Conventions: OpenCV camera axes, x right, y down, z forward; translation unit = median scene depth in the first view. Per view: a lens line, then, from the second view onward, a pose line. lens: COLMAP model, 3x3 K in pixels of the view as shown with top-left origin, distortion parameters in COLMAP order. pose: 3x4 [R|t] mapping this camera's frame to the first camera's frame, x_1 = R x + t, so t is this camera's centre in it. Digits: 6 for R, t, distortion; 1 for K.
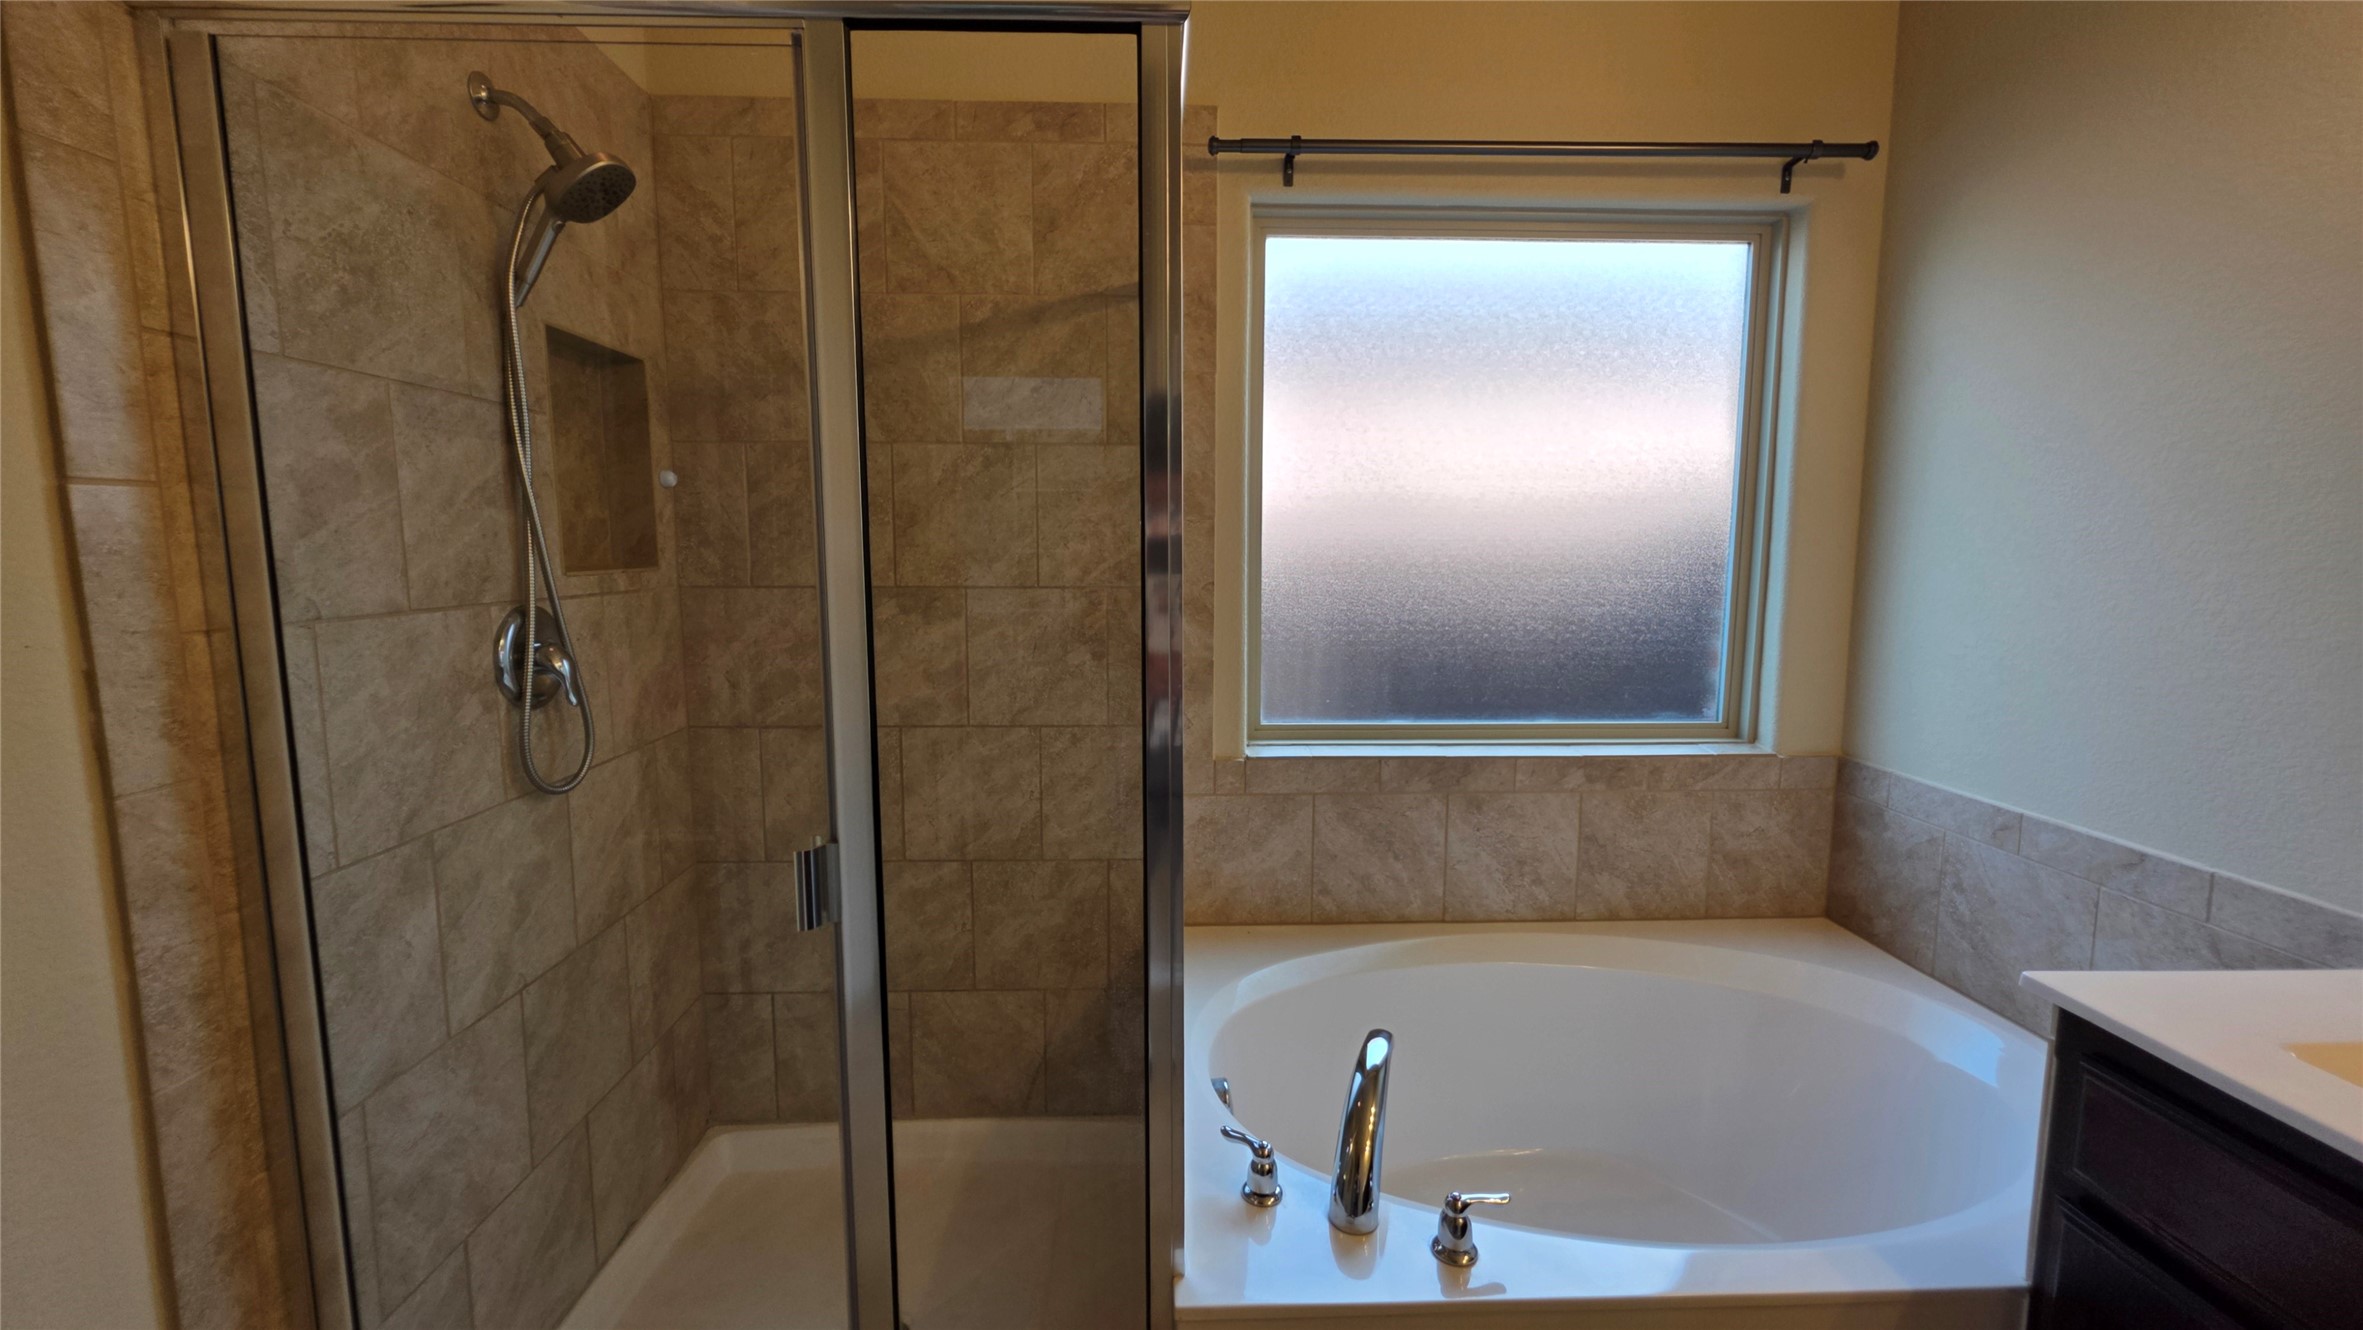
lens RADIAL K [[947.3, 0, 1180.7], [0, 947.3, 651.0], [0, 0, 1]] dist [-0.000240, 0.000162]
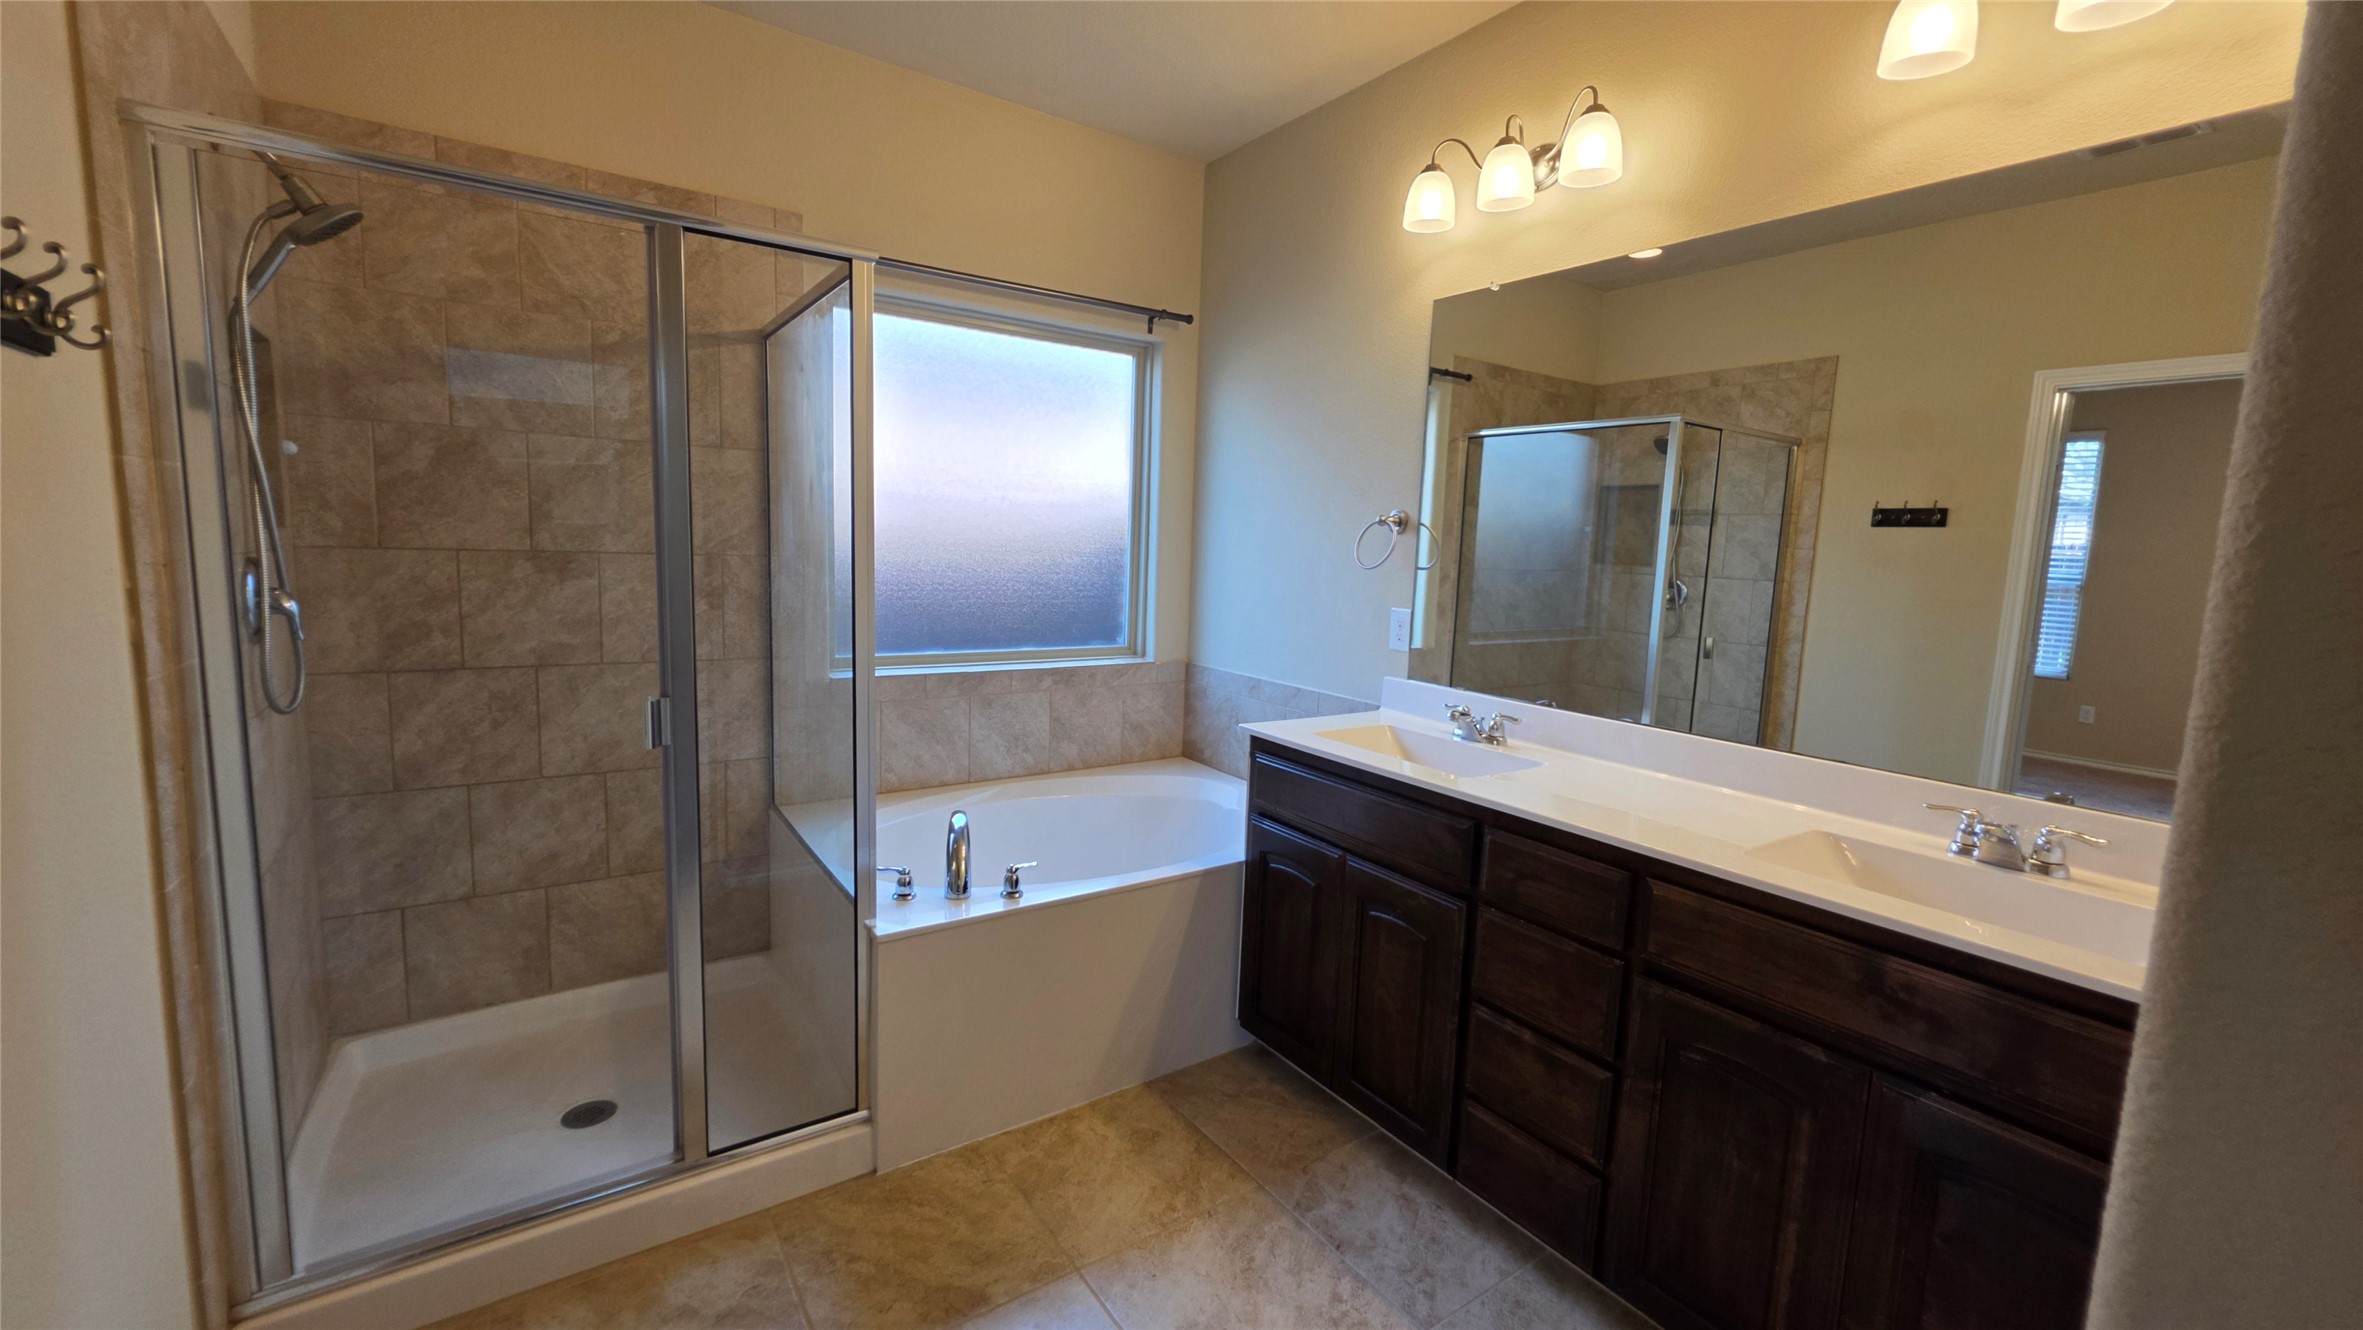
lens RADIAL K [[947.3, 0, 1180.7], [0, 947.3, 651.0], [0, 0, 1]] dist [-0.000240, 0.000162]
pose [[0.840754, -0.033729, 0.540365, -0.253120], [0.026237, 0.999423, 0.021561, 0.054679], [-0.540781, -0.003950, 0.841154, -0.459473]]
